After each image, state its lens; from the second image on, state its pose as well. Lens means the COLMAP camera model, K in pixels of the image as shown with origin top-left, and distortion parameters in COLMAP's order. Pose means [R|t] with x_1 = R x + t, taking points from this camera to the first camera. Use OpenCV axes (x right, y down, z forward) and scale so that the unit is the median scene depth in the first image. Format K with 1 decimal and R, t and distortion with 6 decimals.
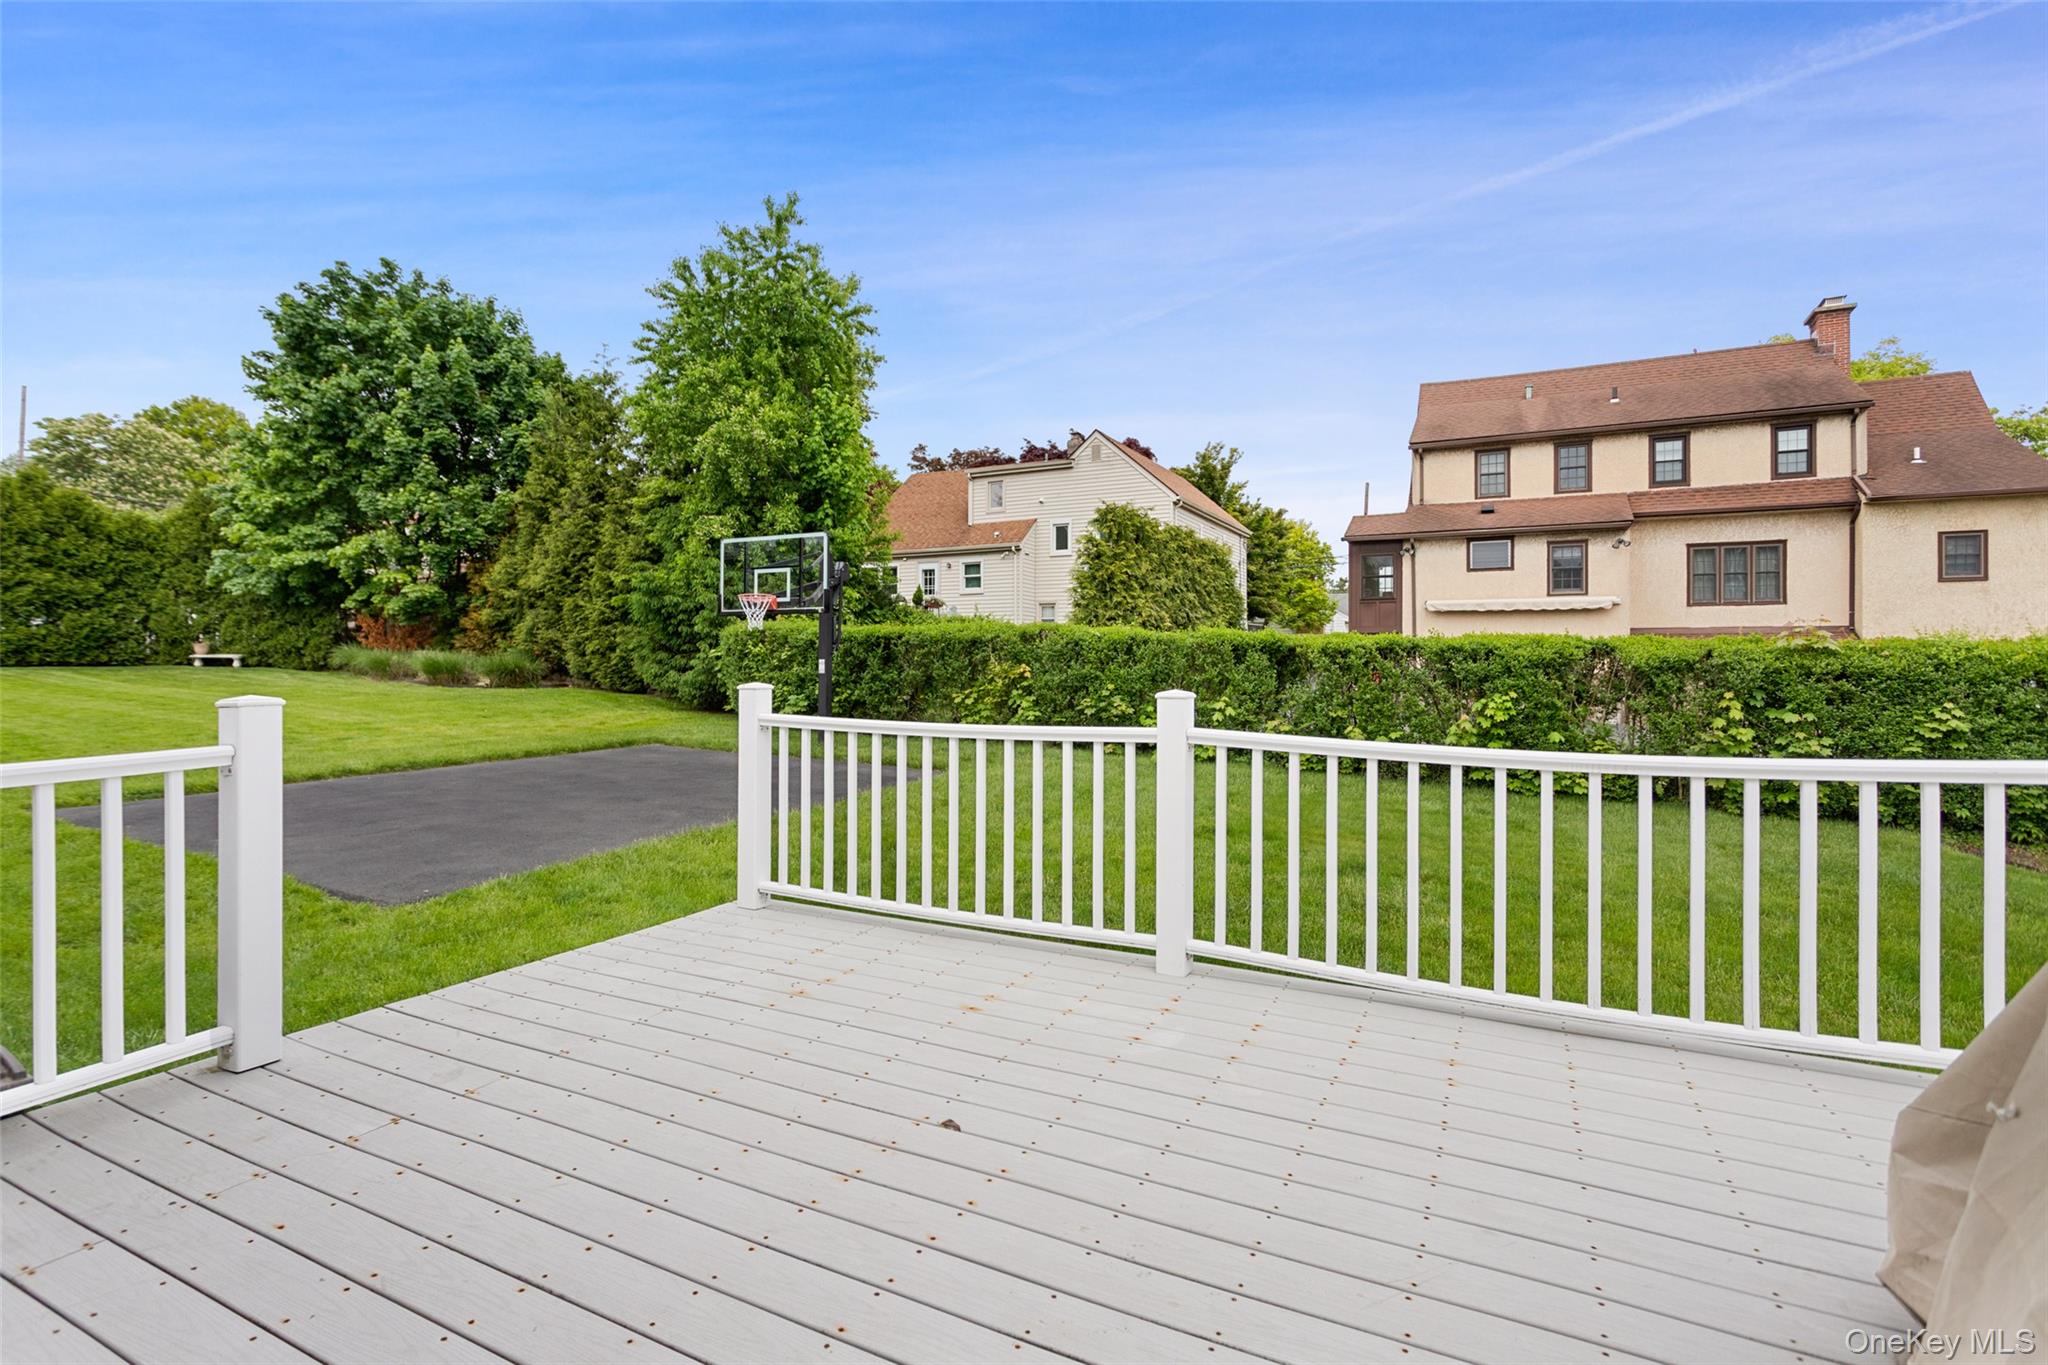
lens RADIAL K [[969.0, 0, 1022.0], [0, 969.0, 662.0], [0, 0, 1]] dist [0.004340, 0.000961]
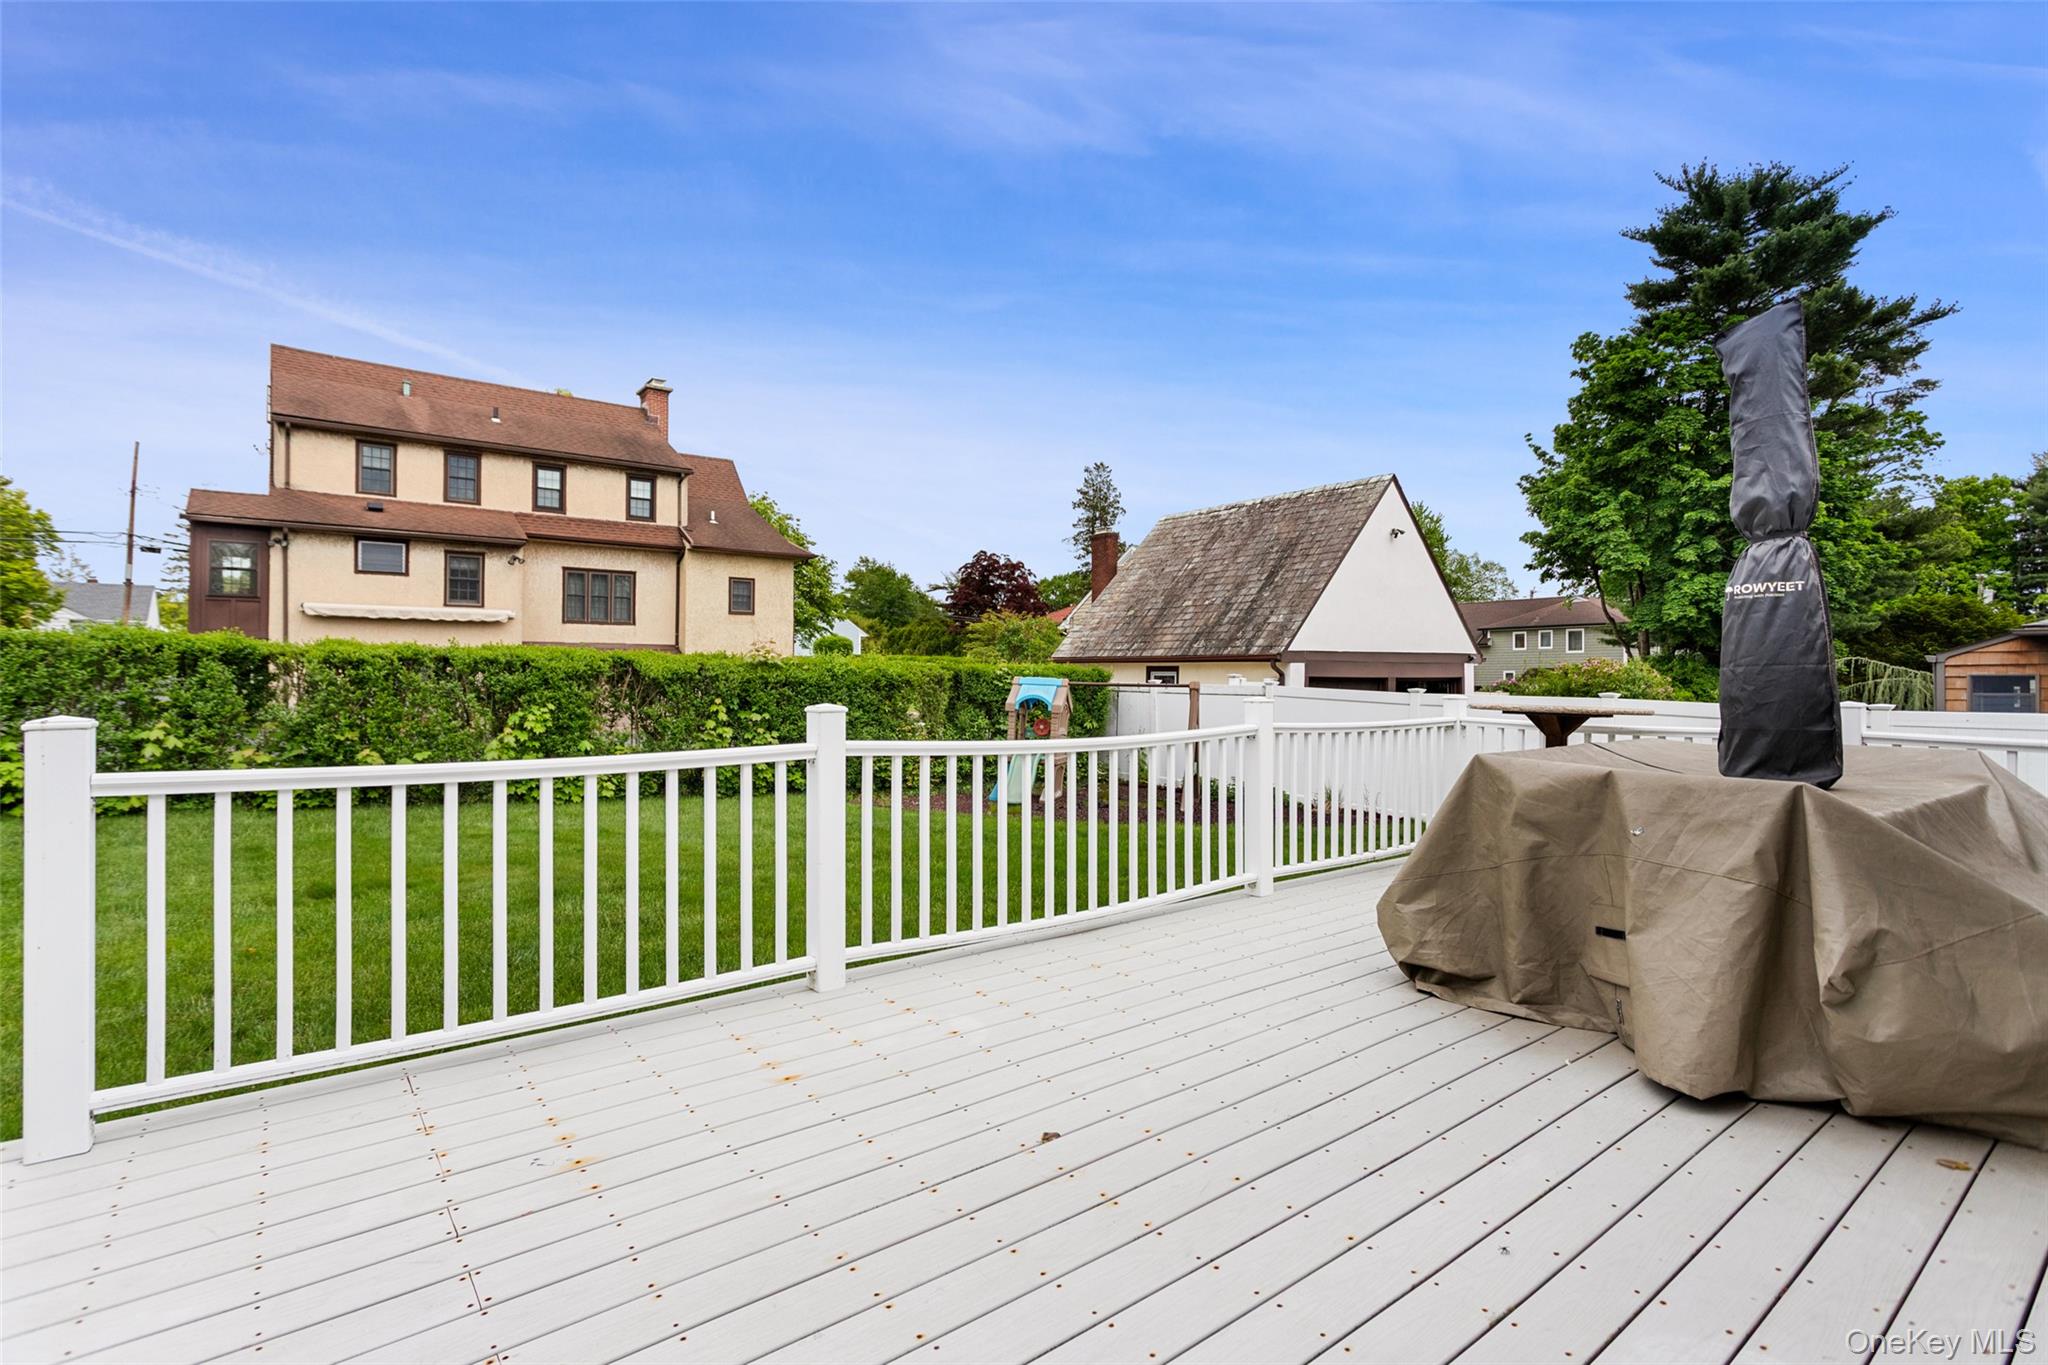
lens RADIAL K [[969.8, 0, 1024.0], [0, 969.8, 682.5], [0, 0, 1]] dist [0.005511, 0.000740]
pose [[0.423650, -0.008767, 0.905784, -0.187062], [0.000327, 0.999955, 0.009525, -0.000703], [-0.905826, -0.003739, 0.423634, 0.112679]]
